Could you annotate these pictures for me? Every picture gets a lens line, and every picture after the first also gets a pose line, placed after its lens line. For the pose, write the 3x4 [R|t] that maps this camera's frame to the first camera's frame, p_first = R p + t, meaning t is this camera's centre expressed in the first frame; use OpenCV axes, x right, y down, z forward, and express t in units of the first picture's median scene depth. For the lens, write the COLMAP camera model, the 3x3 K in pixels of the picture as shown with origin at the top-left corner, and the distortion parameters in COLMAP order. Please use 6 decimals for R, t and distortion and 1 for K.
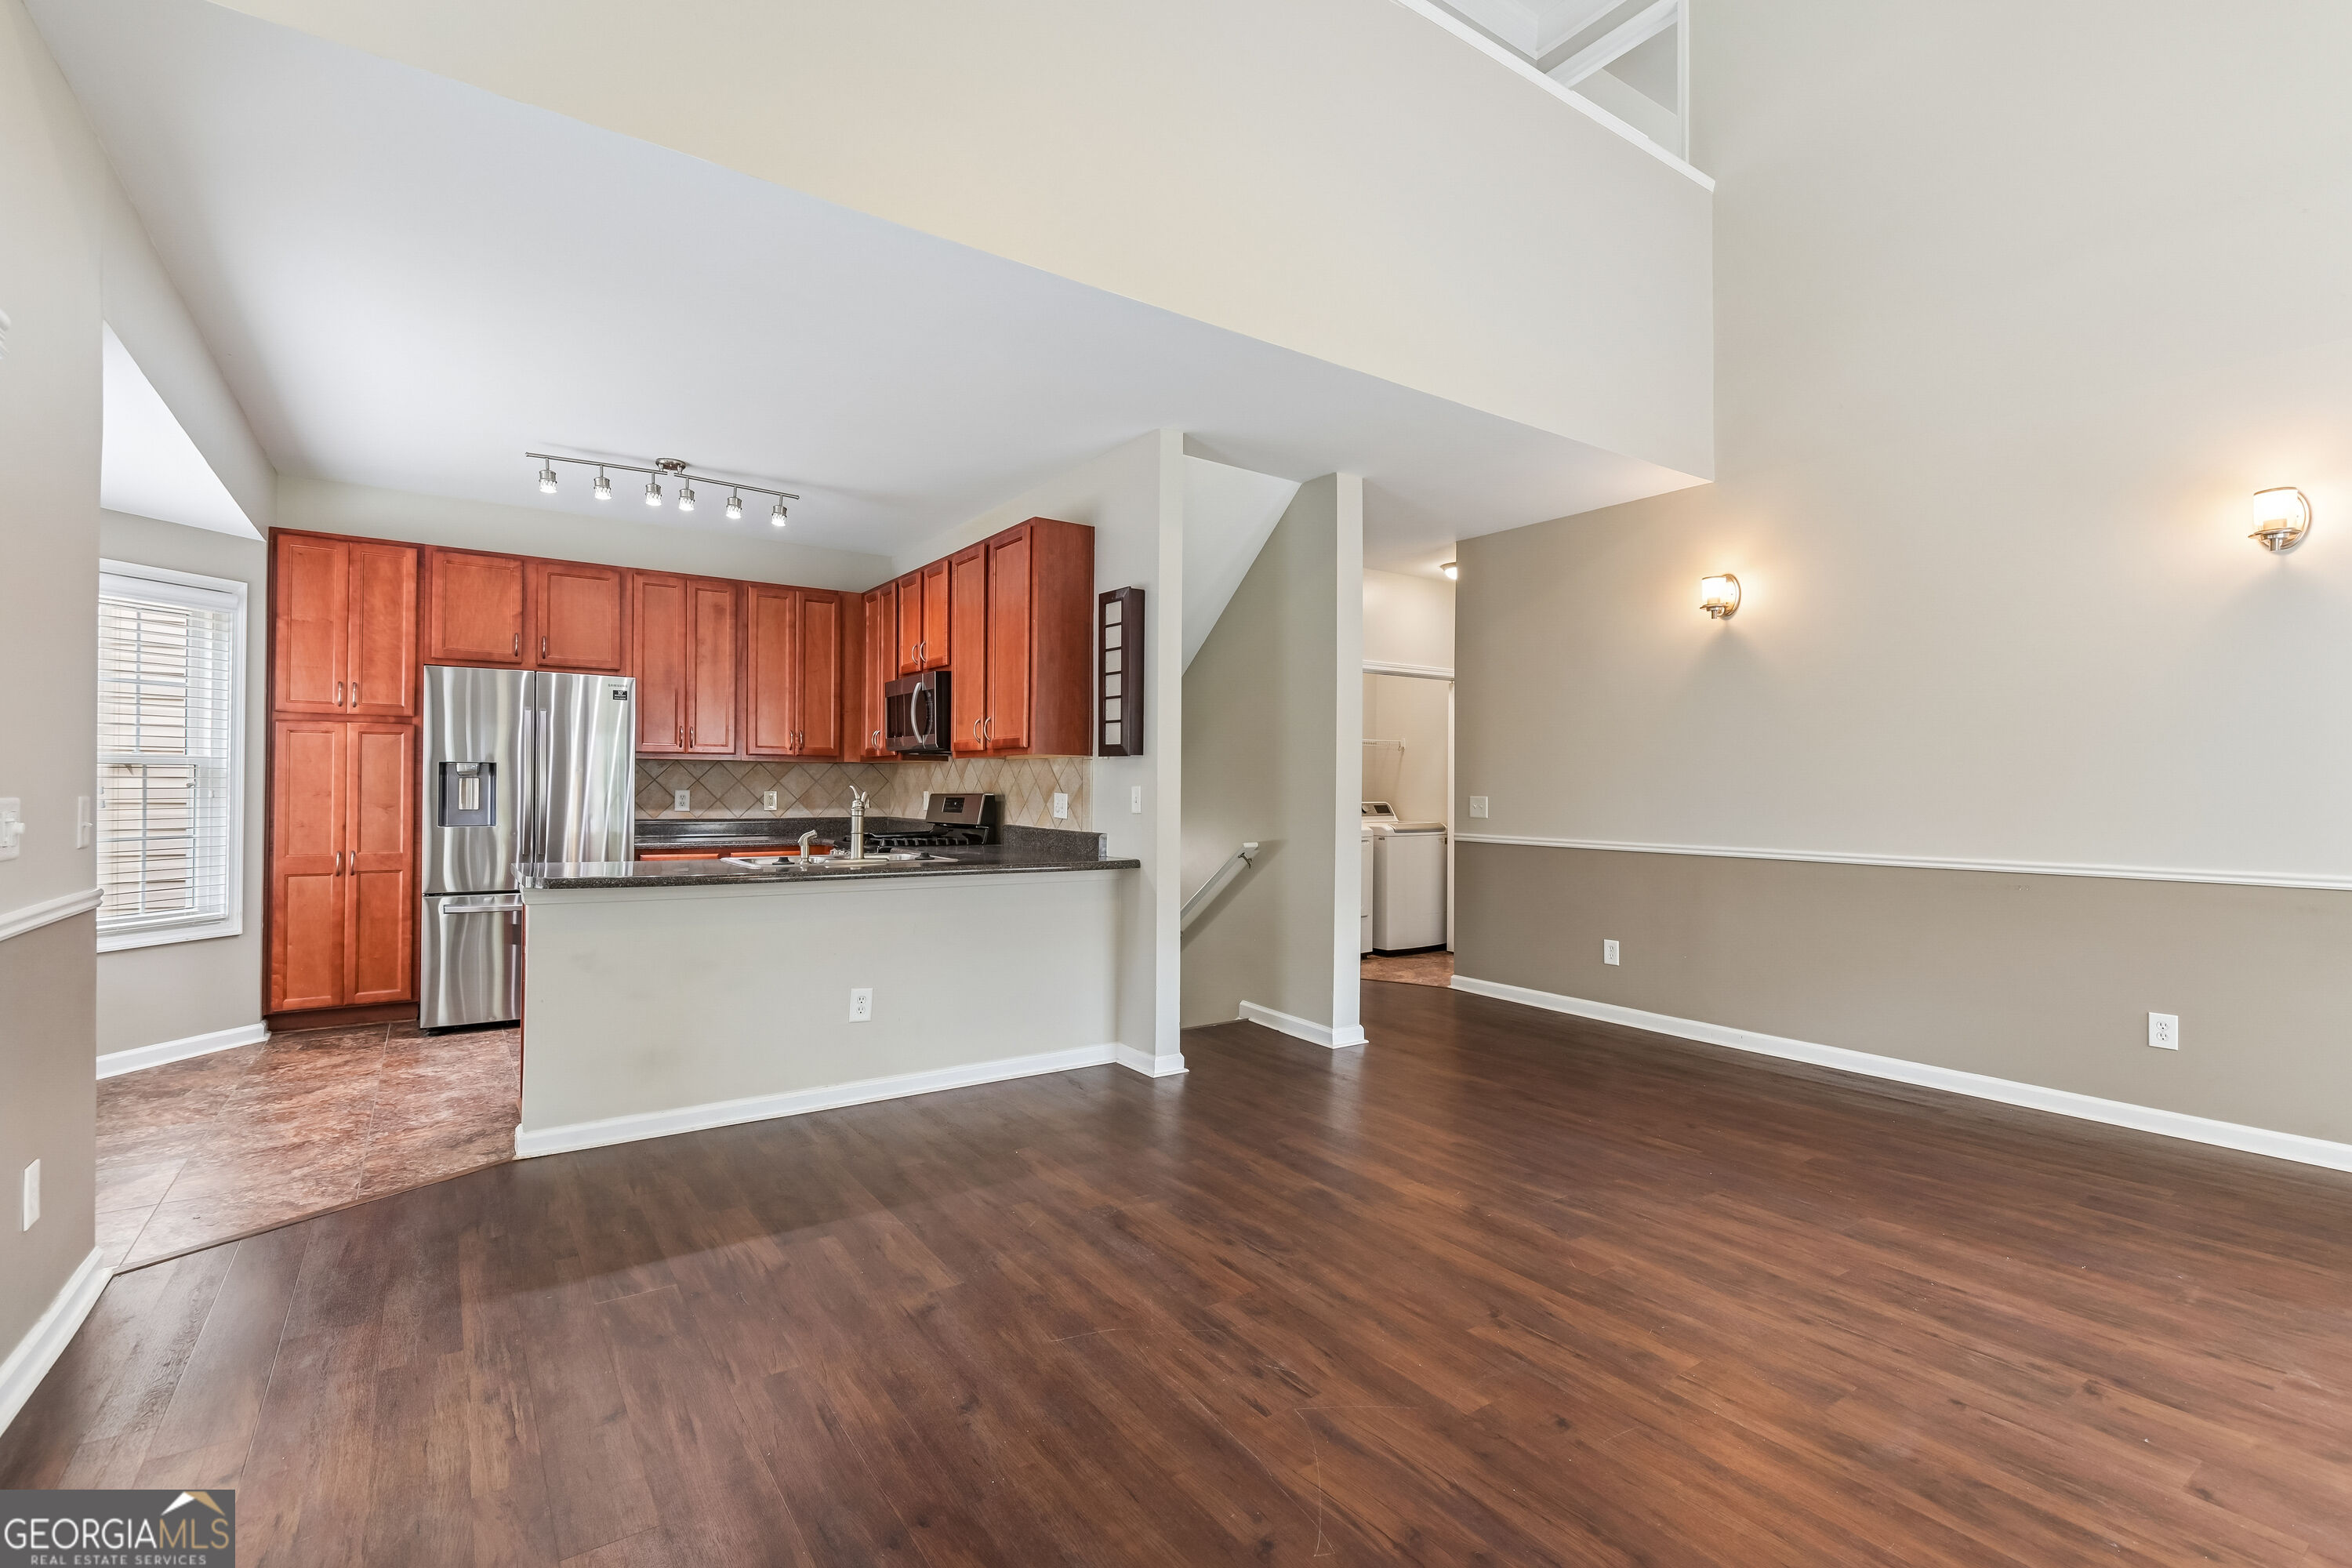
lens RADIAL K [[1061.5, 0, 1186.2], [0, 1061.5, 788.8], [0, 0, 1]] dist [0.006380, -0.001534]
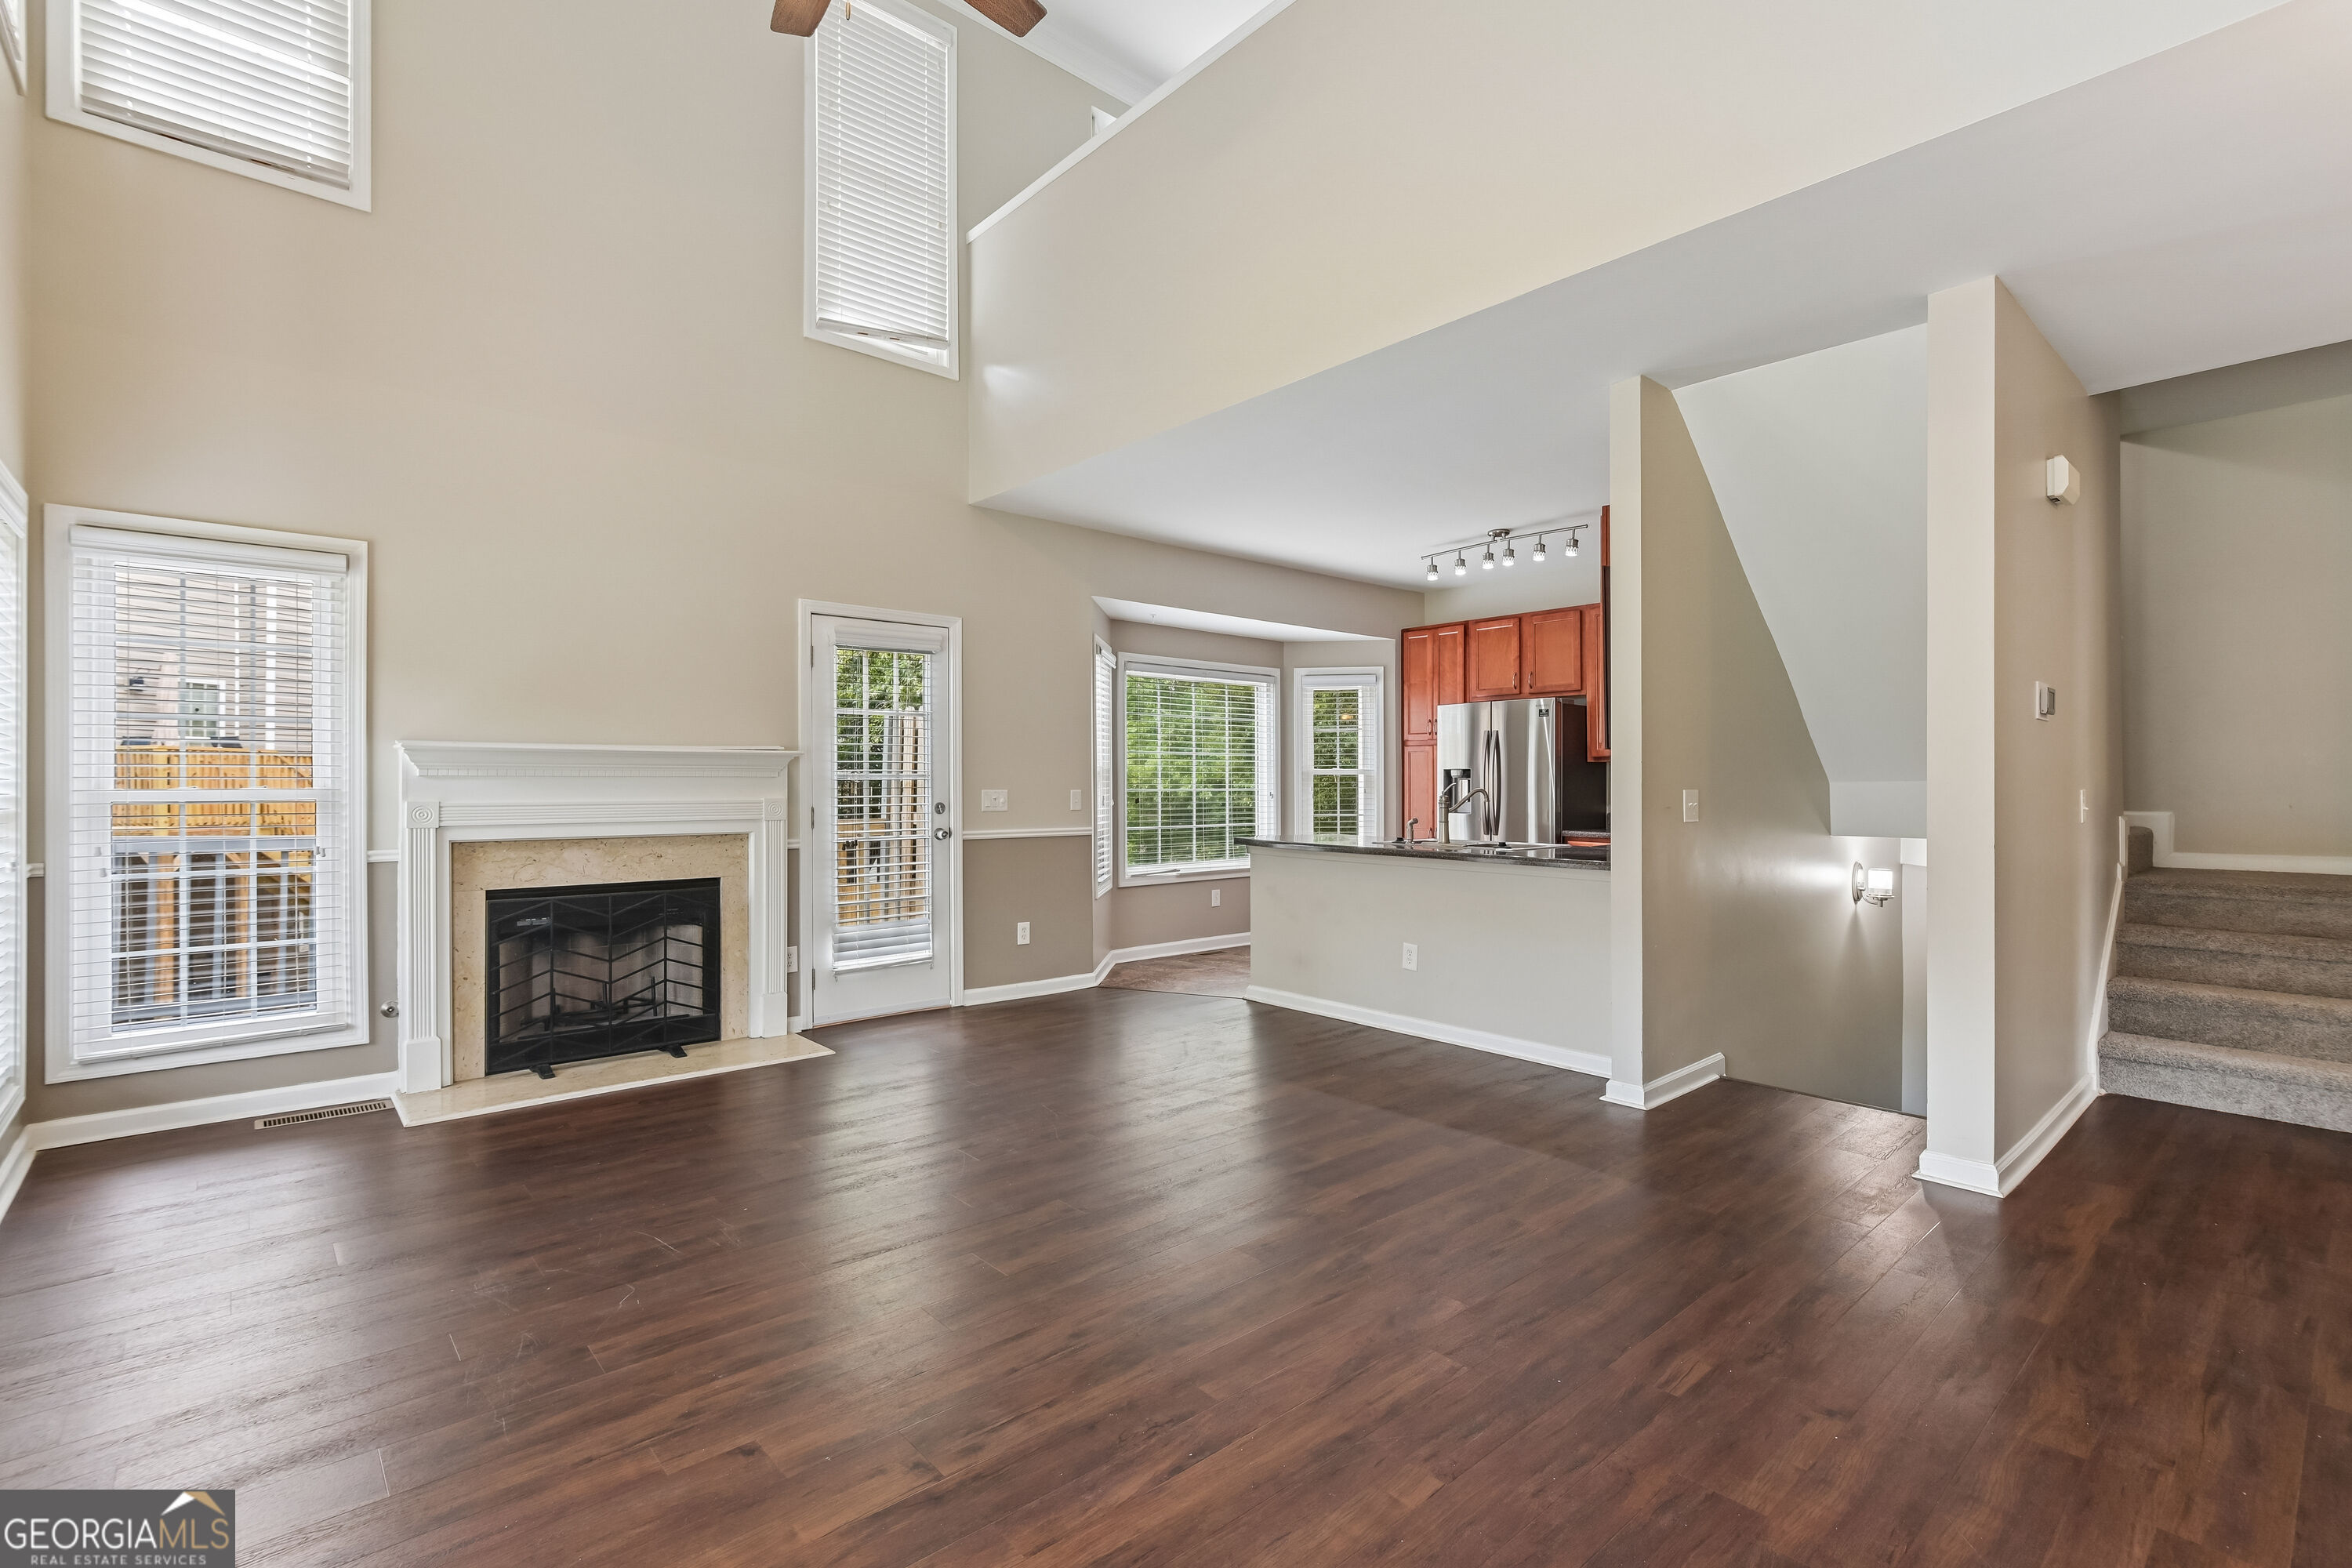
lens RADIAL K [[1061.5, 0, 1179.1], [0, 1061.5, 779.4], [0, 0, 1]] dist [0.006380, -0.001534]
pose [[0.112857, -0.012068, -0.993538, 0.713114], [0.005628, 0.999918, -0.011507, 0.004402], [0.993595, -0.004293, 0.112916, 0.454379]]
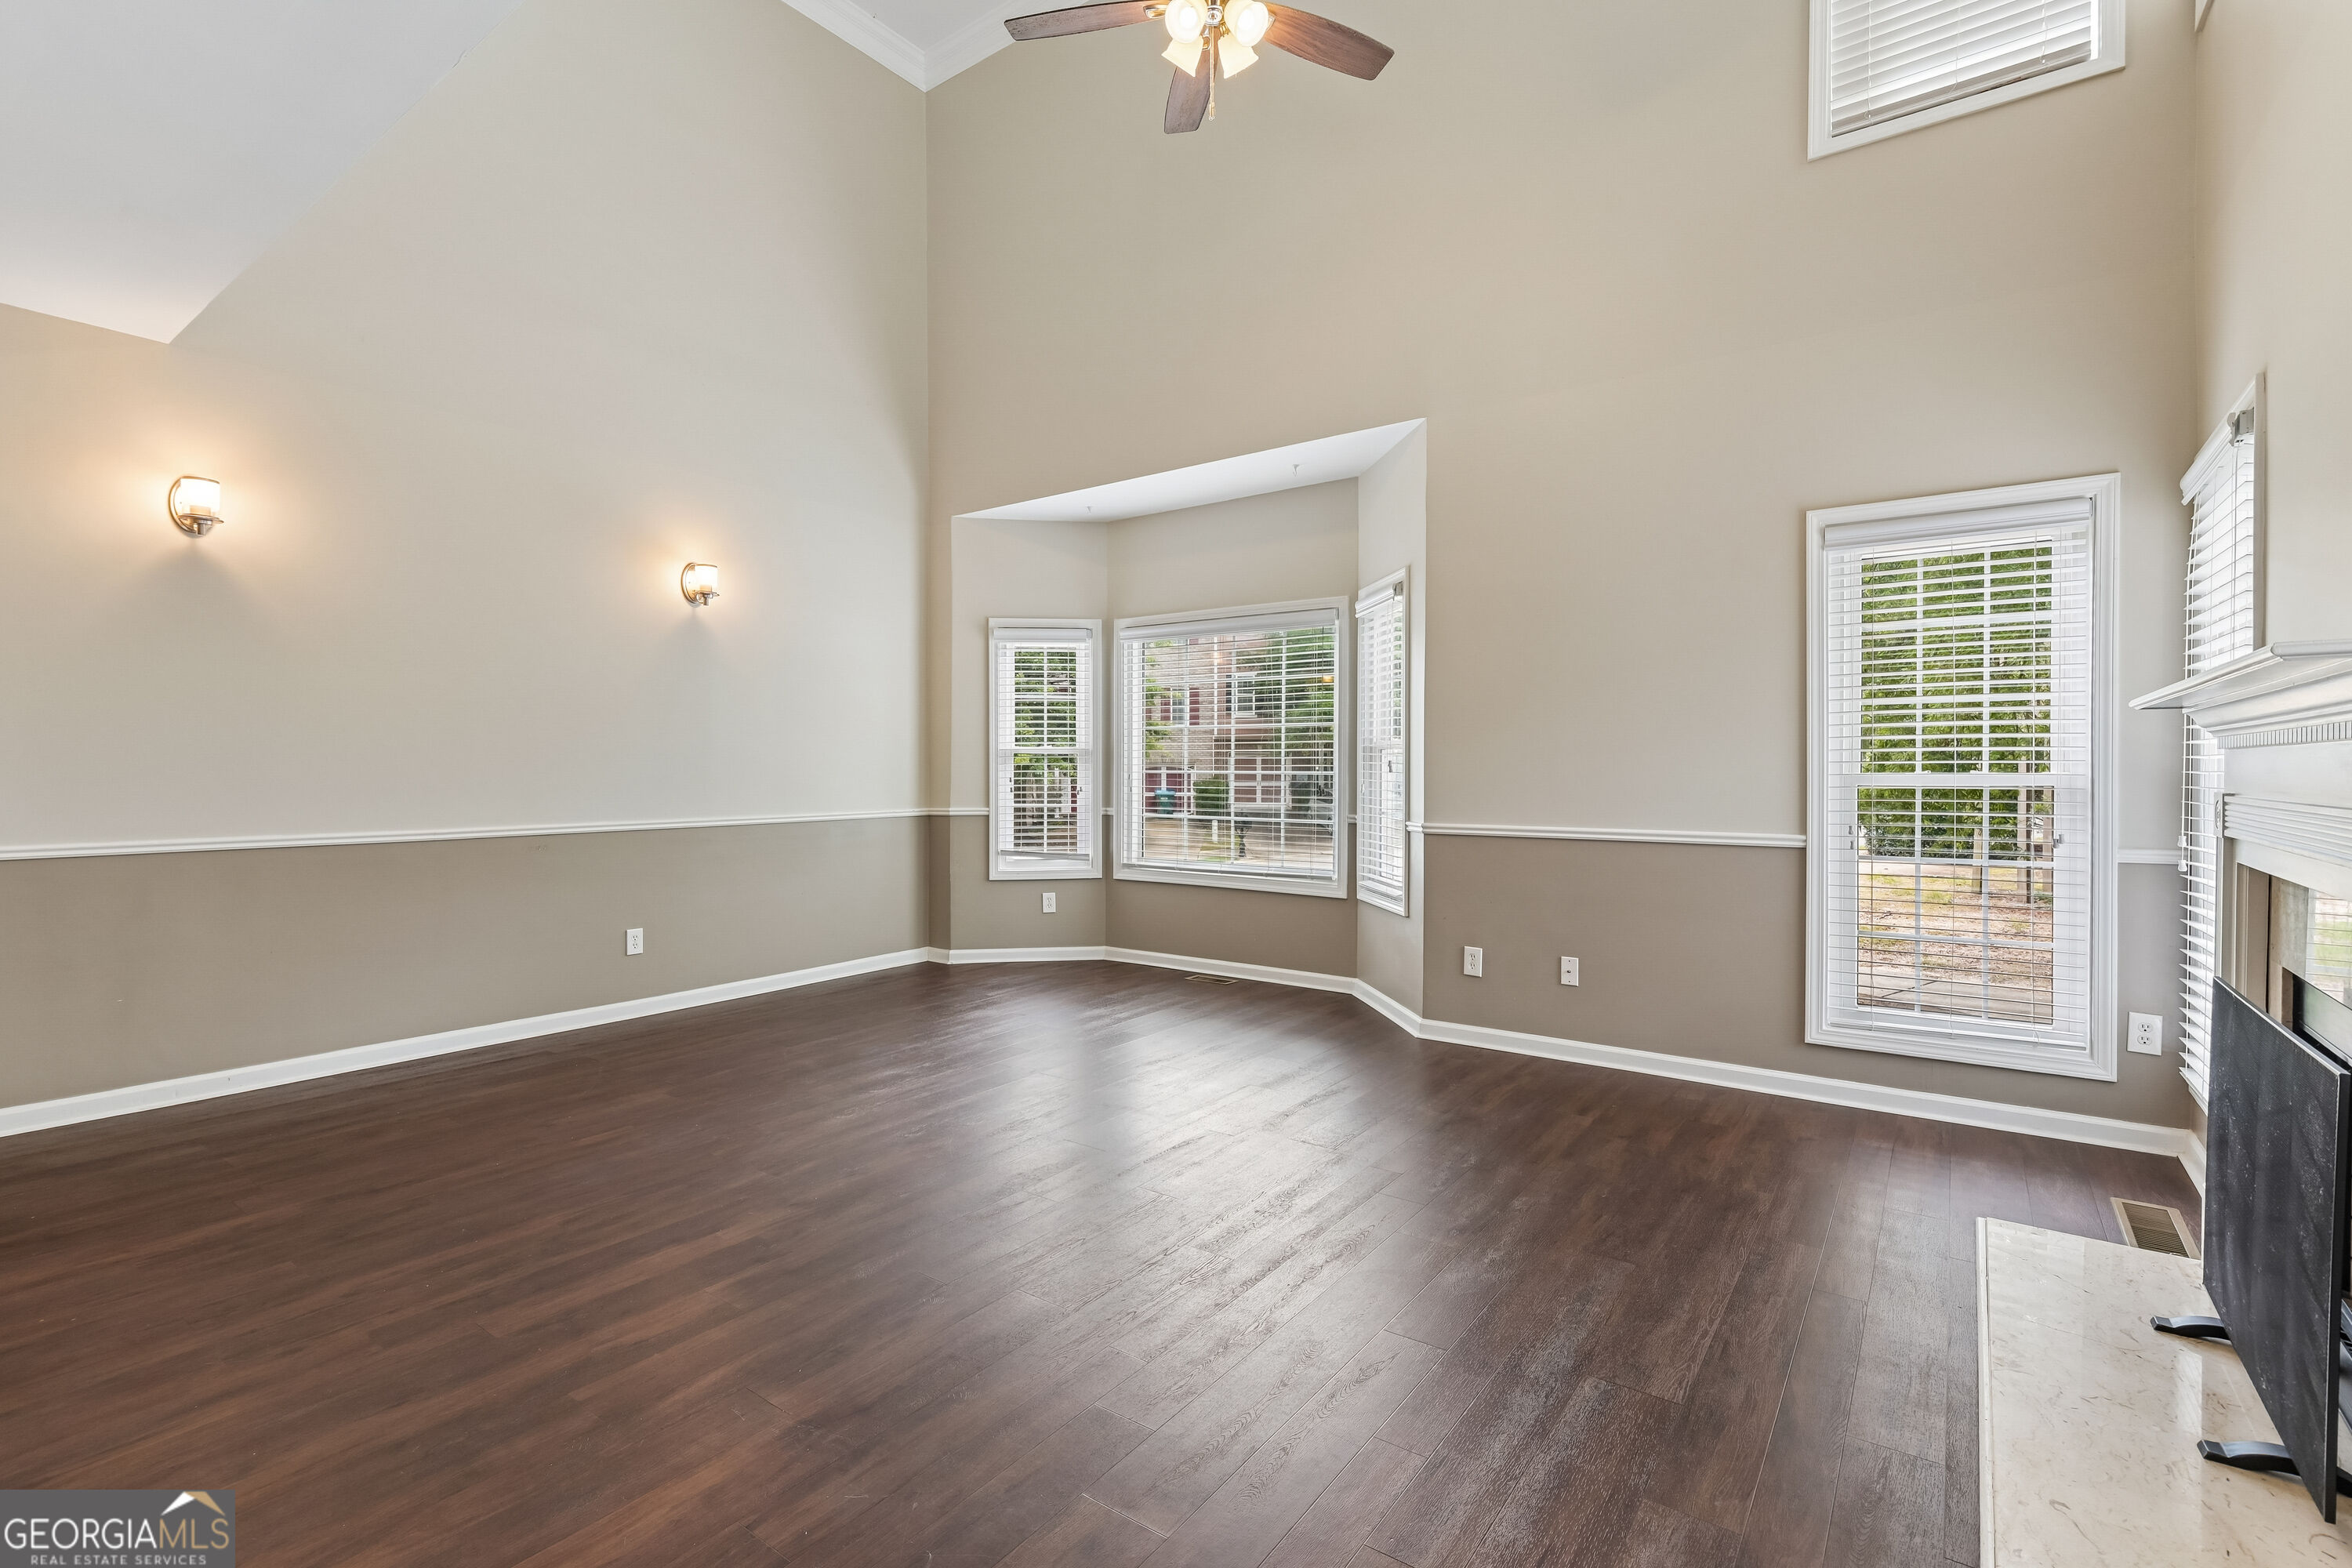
lens RADIAL K [[1061.5, 0, 1181.0], [0, 1061.5, 786.4], [0, 0, 1]] dist [0.006380, -0.001534]
pose [[-0.329777, -0.019851, 0.943850, -0.428005], [-0.005987, 0.999803, 0.018936, -0.000347], [-0.944040, 0.000594, -0.329831, 0.576469]]
